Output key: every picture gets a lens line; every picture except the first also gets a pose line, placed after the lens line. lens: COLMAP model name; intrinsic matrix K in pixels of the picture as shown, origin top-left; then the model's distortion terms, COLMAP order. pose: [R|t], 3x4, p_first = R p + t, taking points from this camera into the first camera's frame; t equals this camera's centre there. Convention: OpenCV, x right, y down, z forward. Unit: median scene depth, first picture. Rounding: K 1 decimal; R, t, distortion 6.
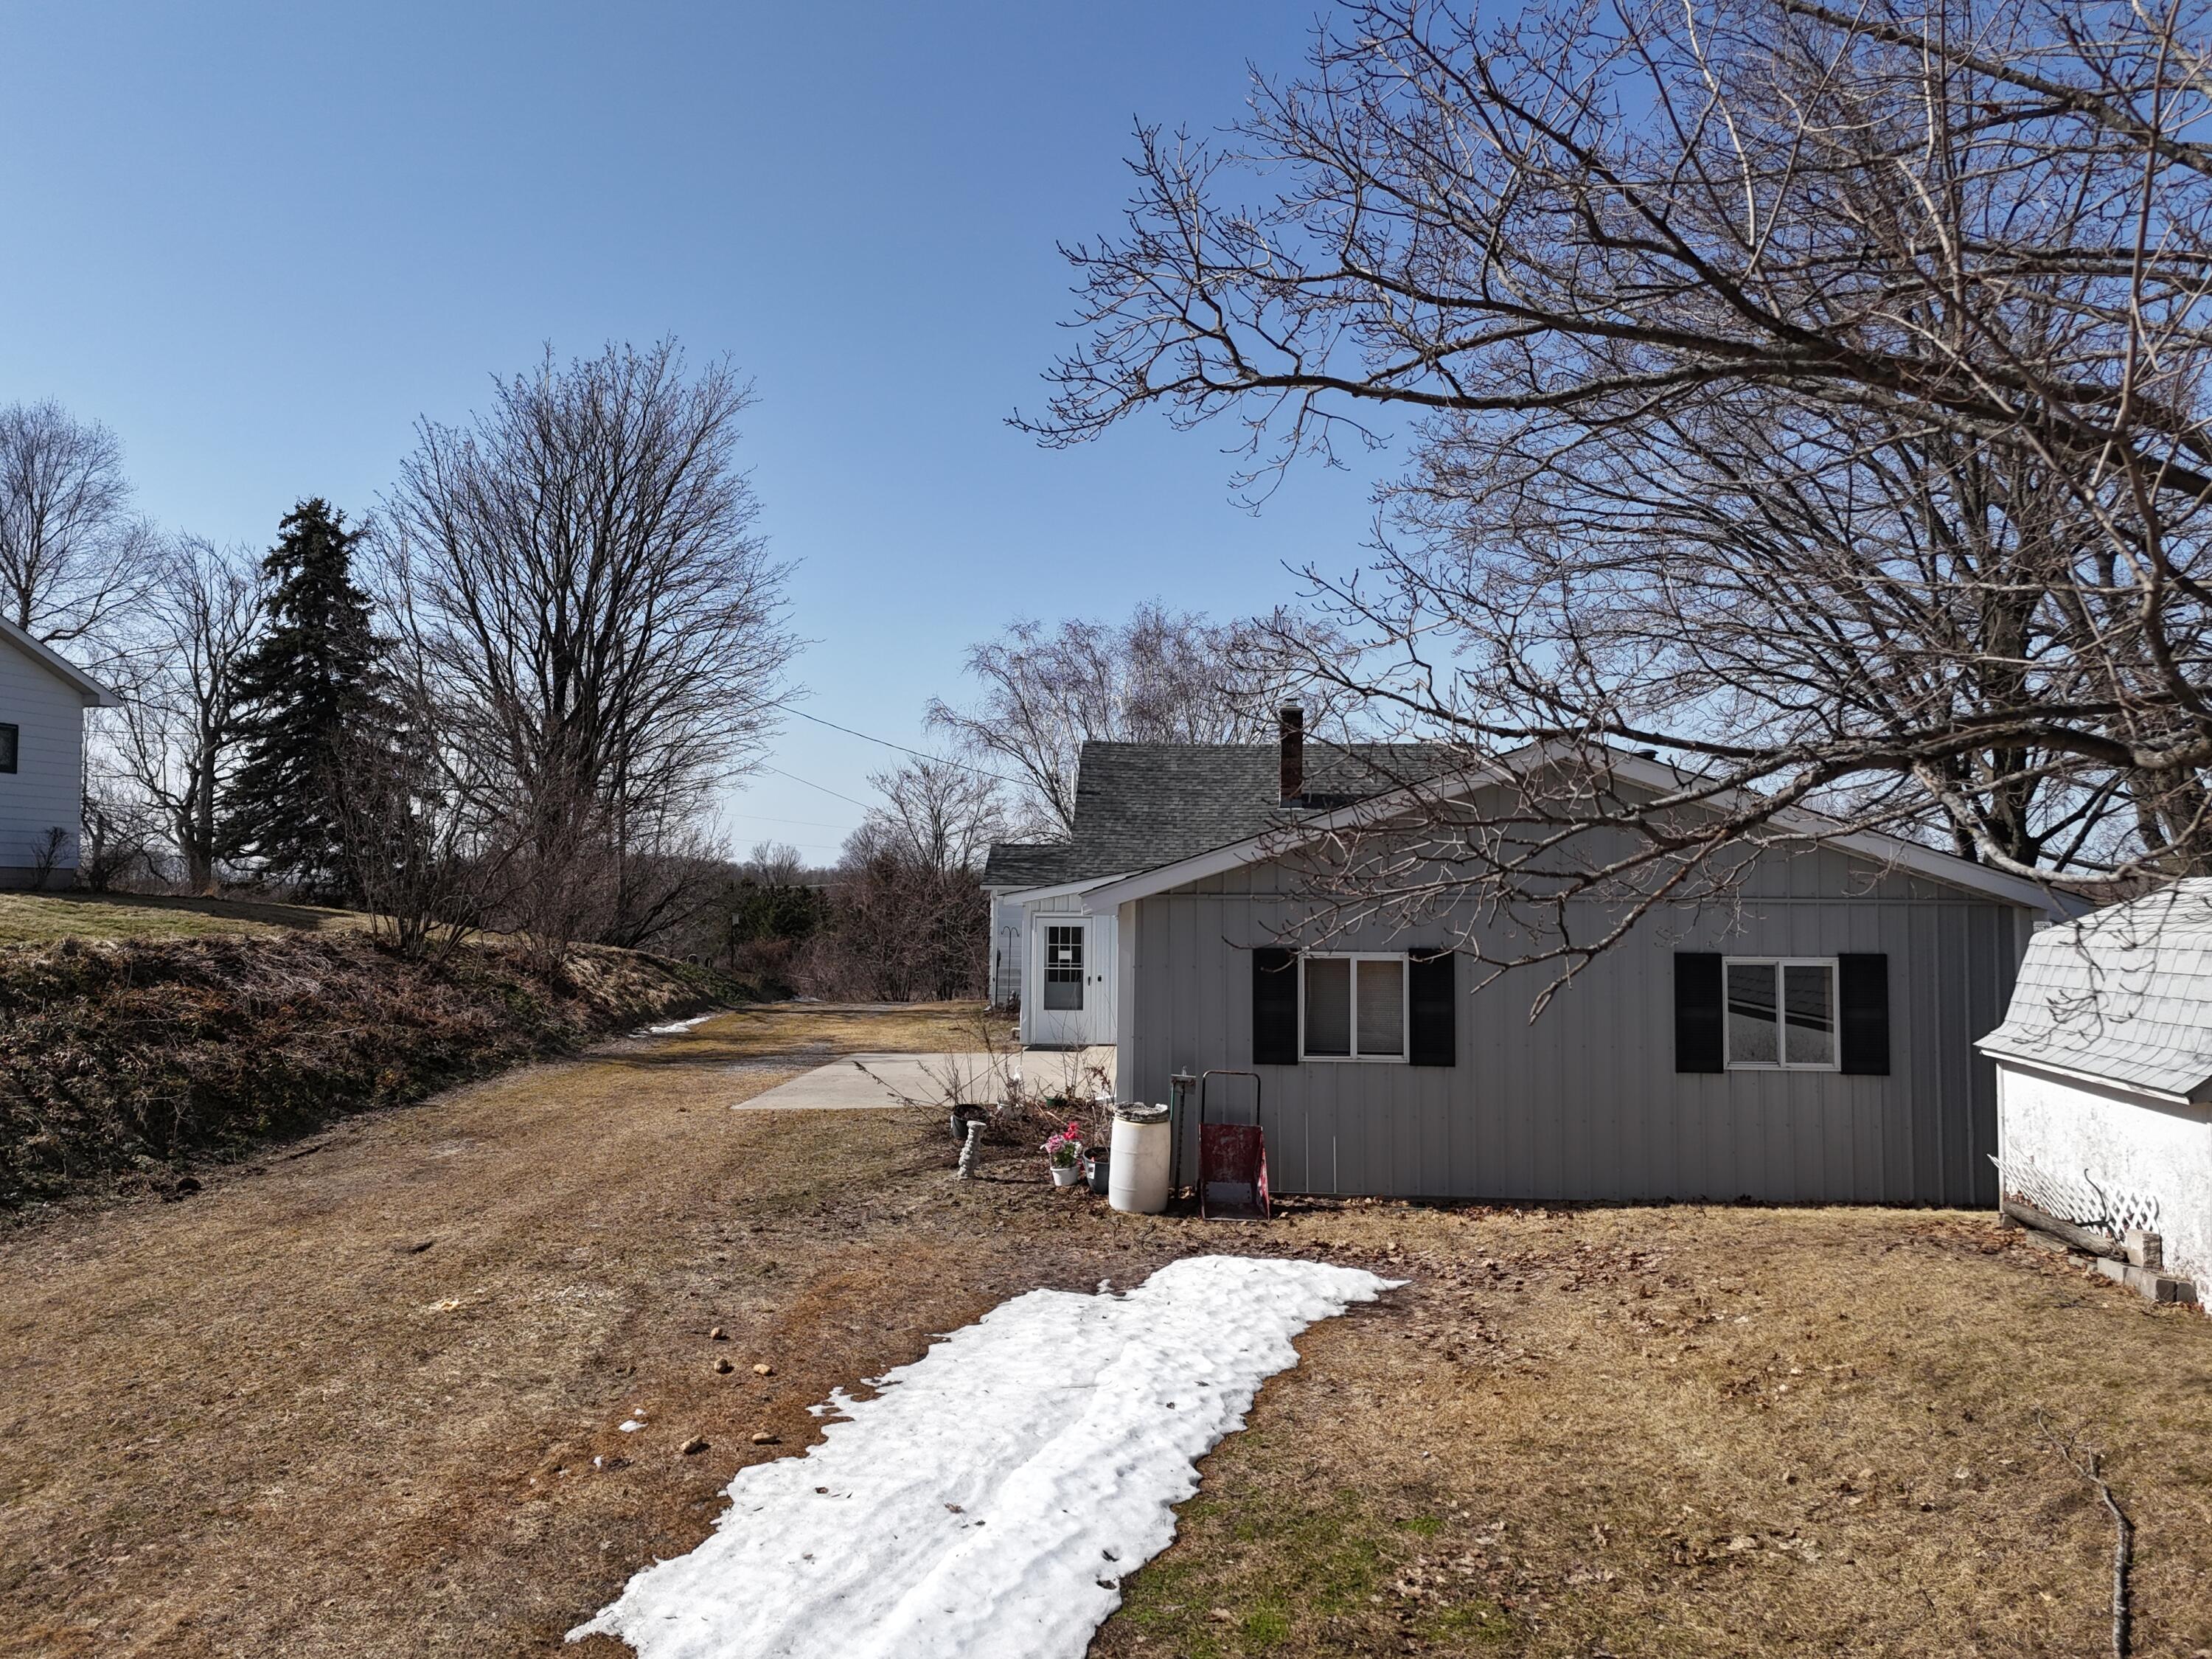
lens RADIAL K [[1625.1, 0, 1117.8], [0, 1625.1, 827.9], [0, 0, 1]] dist [0.065678, -0.051023]
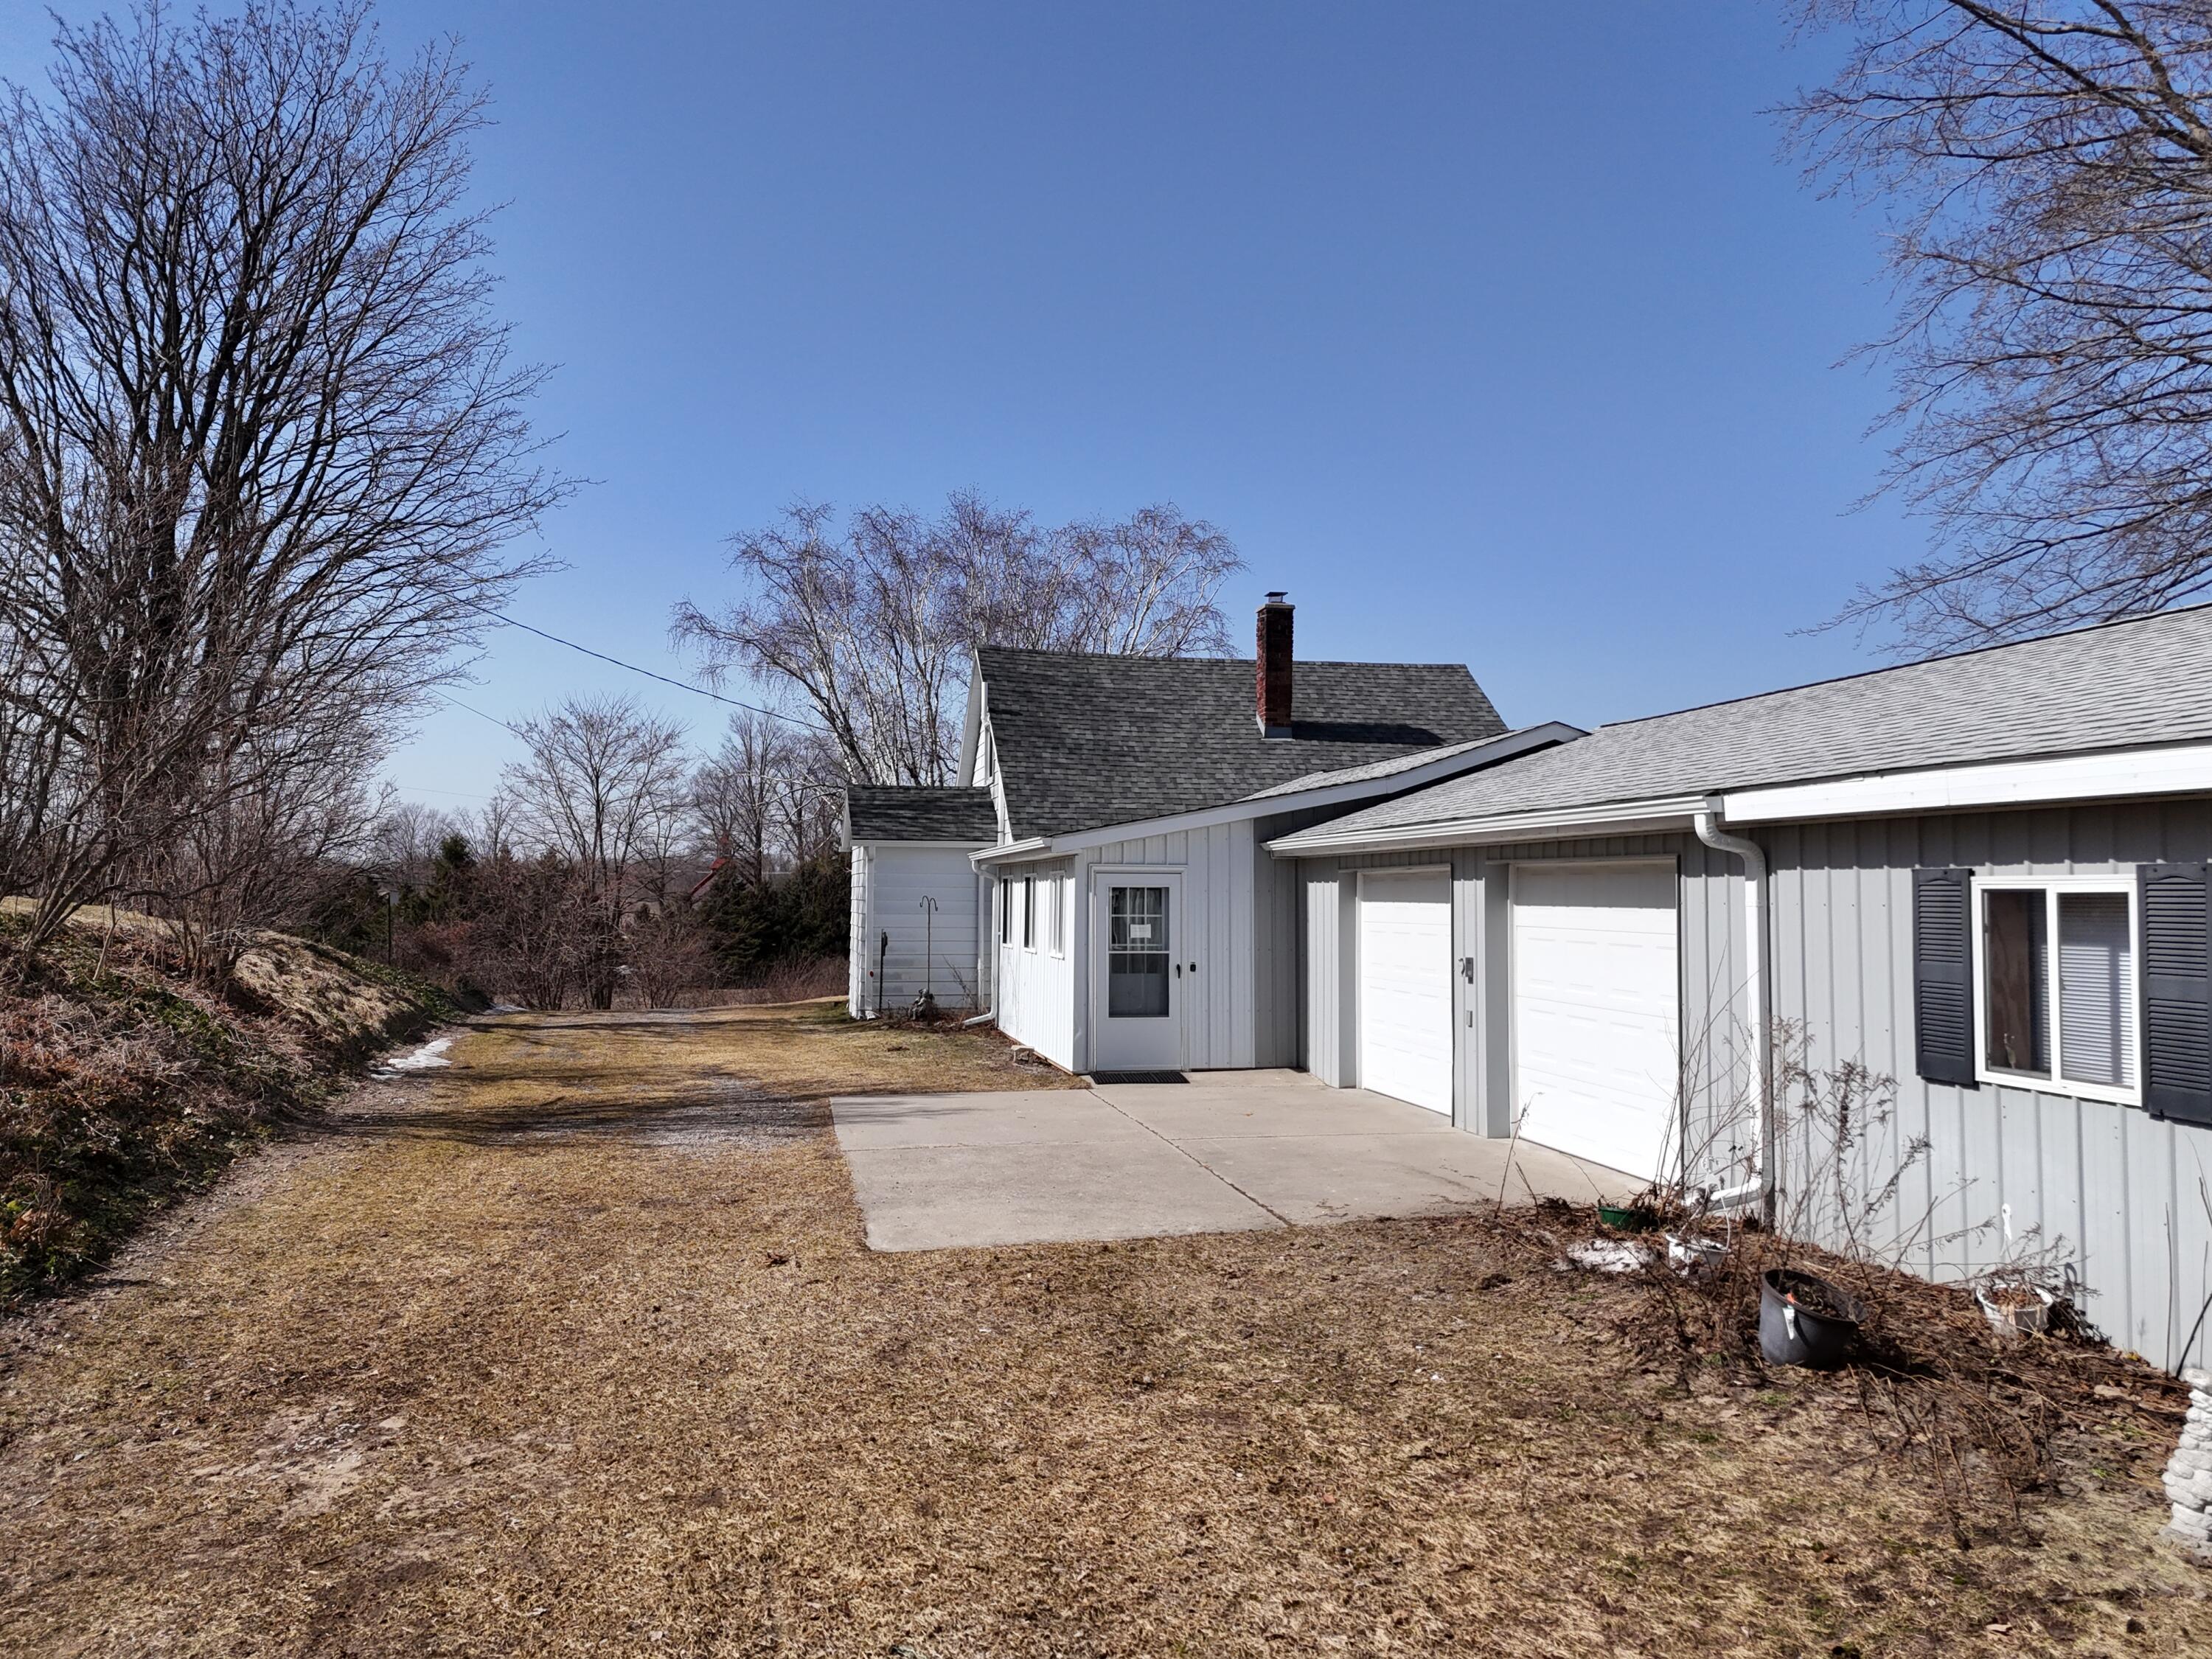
lens RADIAL K [[1625.1, 0, 1117.8], [0, 1625.1, 827.3], [0, 0, 1]] dist [0.065678, -0.051023]
pose [[0.963123, 0.009175, 0.268904, -0.165037], [-0.010143, 0.999946, 0.002211, 0.027521], [-0.268869, -0.004857, 0.963164, 0.296467]]
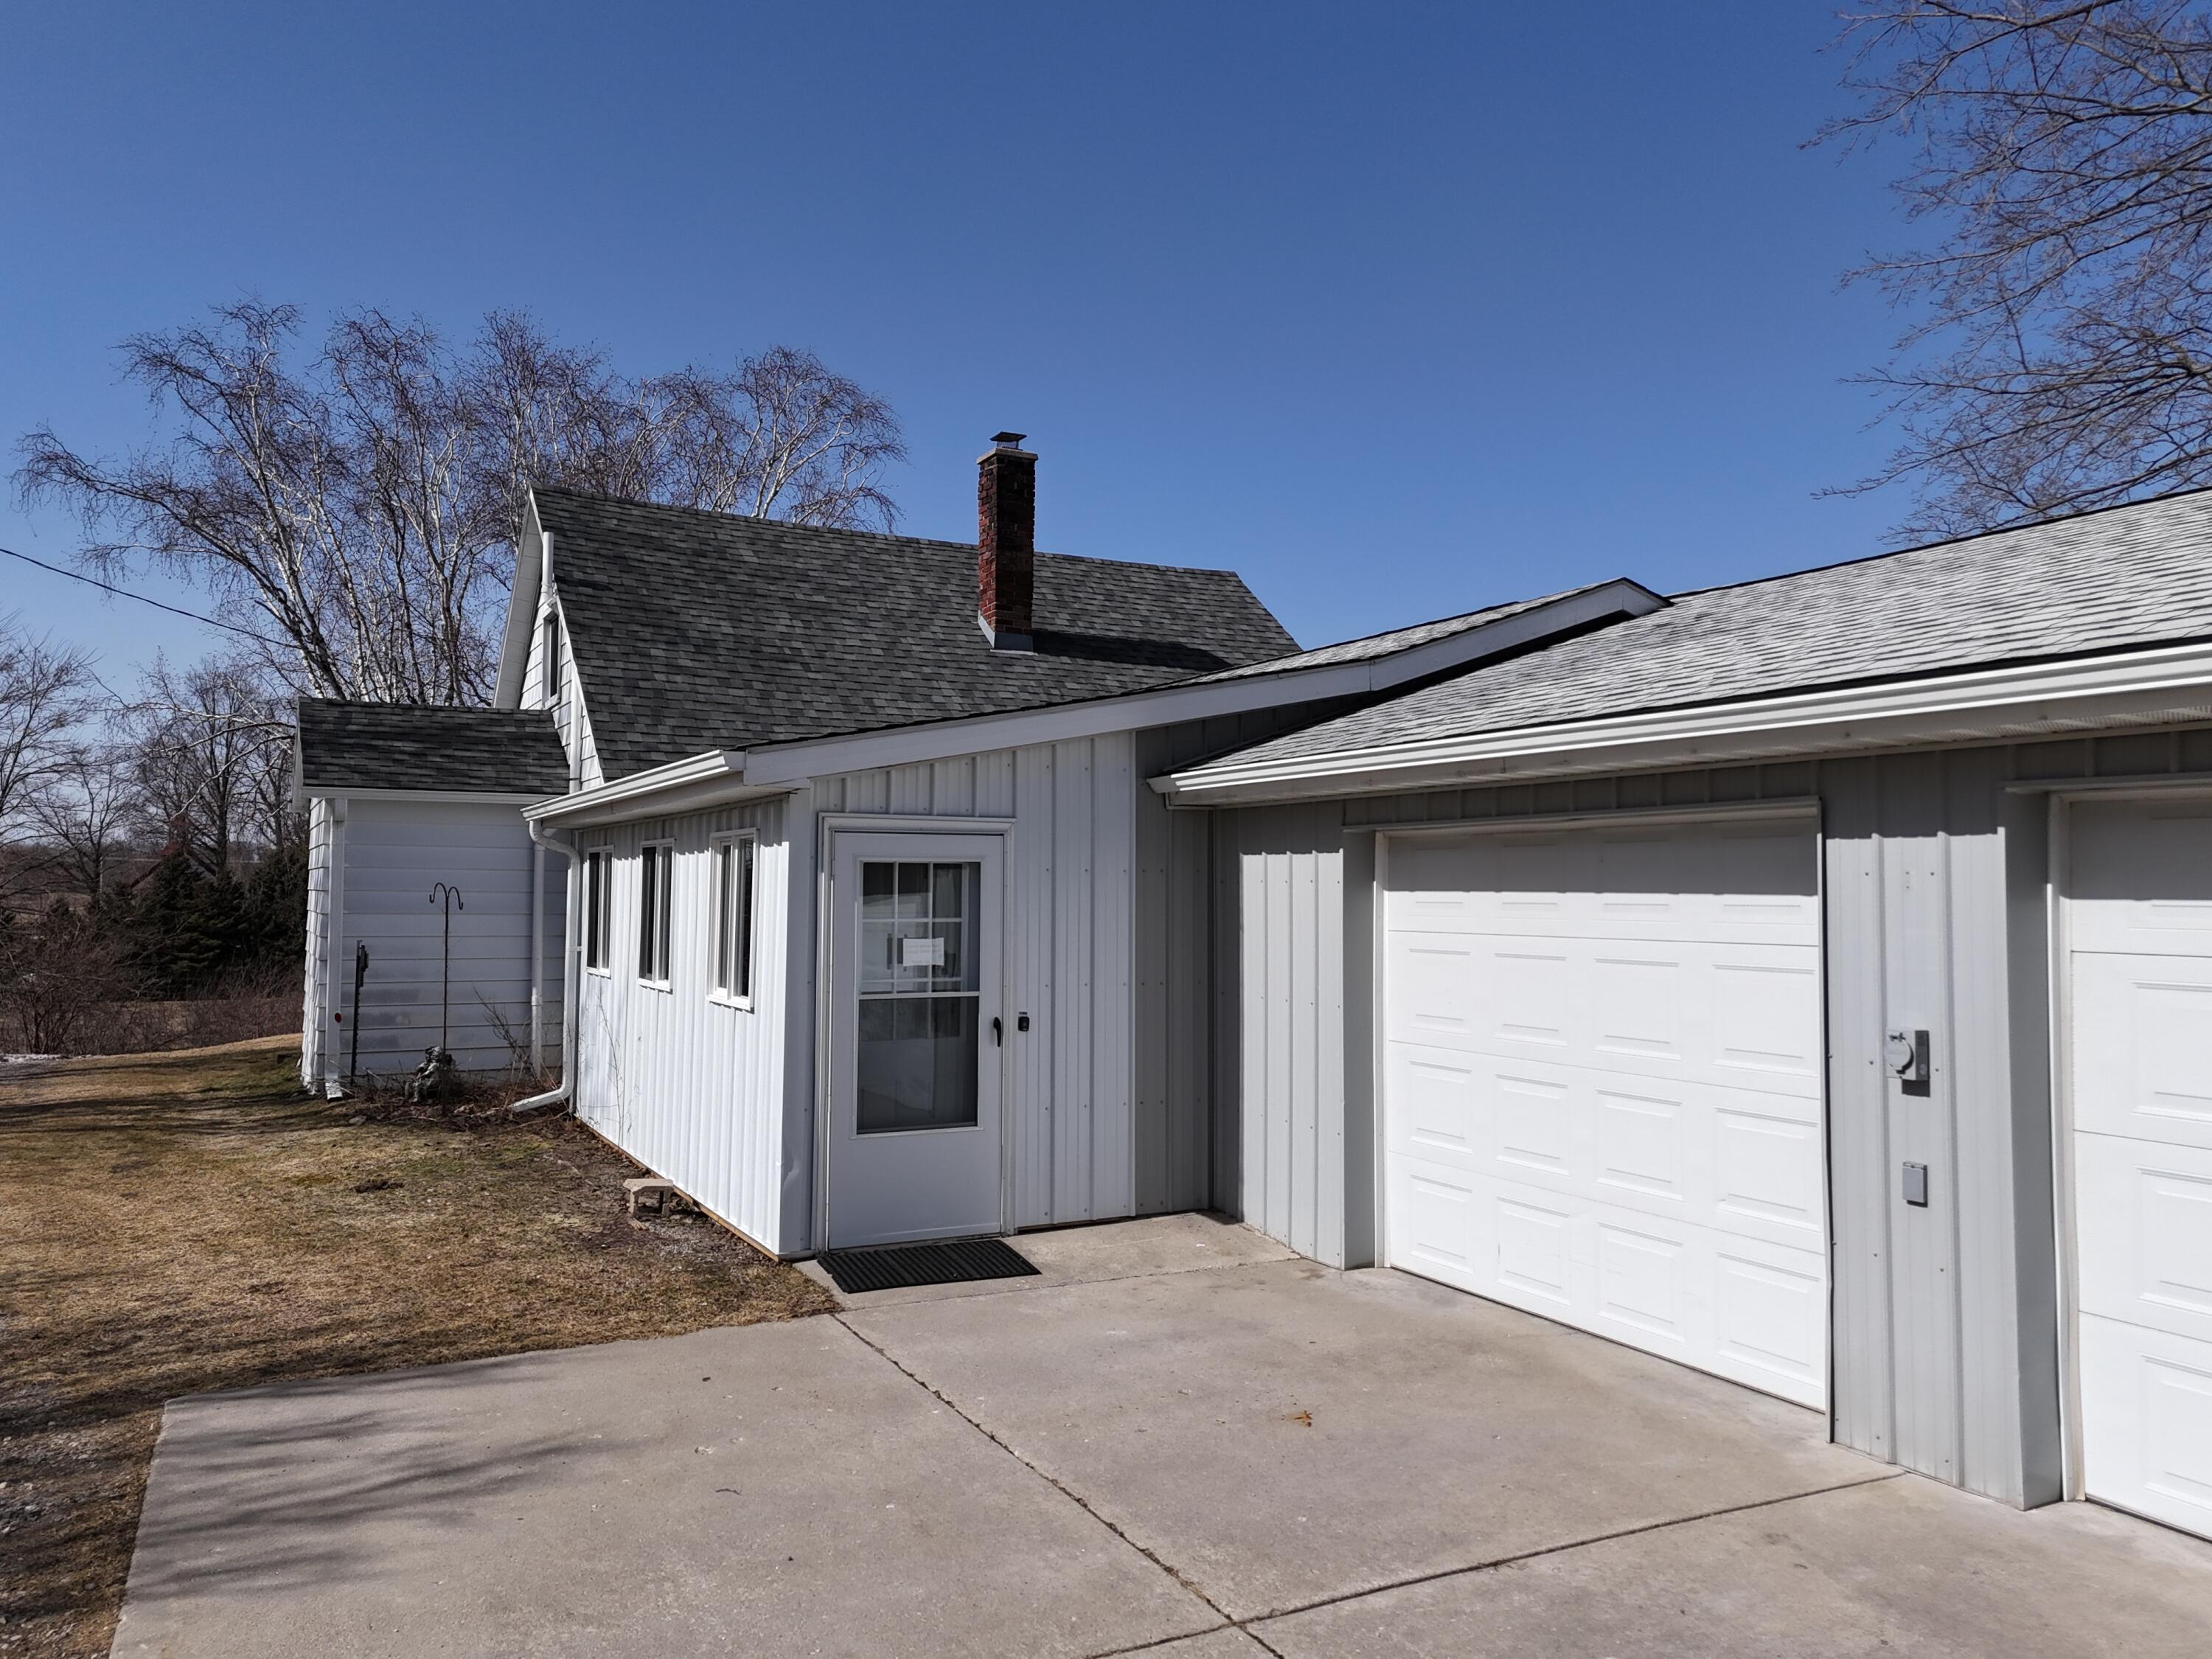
lens RADIAL K [[1625.1, 0, 1114.7], [0, 1625.1, 836.9], [0, 0, 1]] dist [0.065678, -0.051023]
pose [[0.854710, 0.016864, 0.518832, -0.125884], [-0.023895, 0.999691, 0.006871, 0.040909], [-0.518556, -0.018270, 0.854849, 0.550865]]
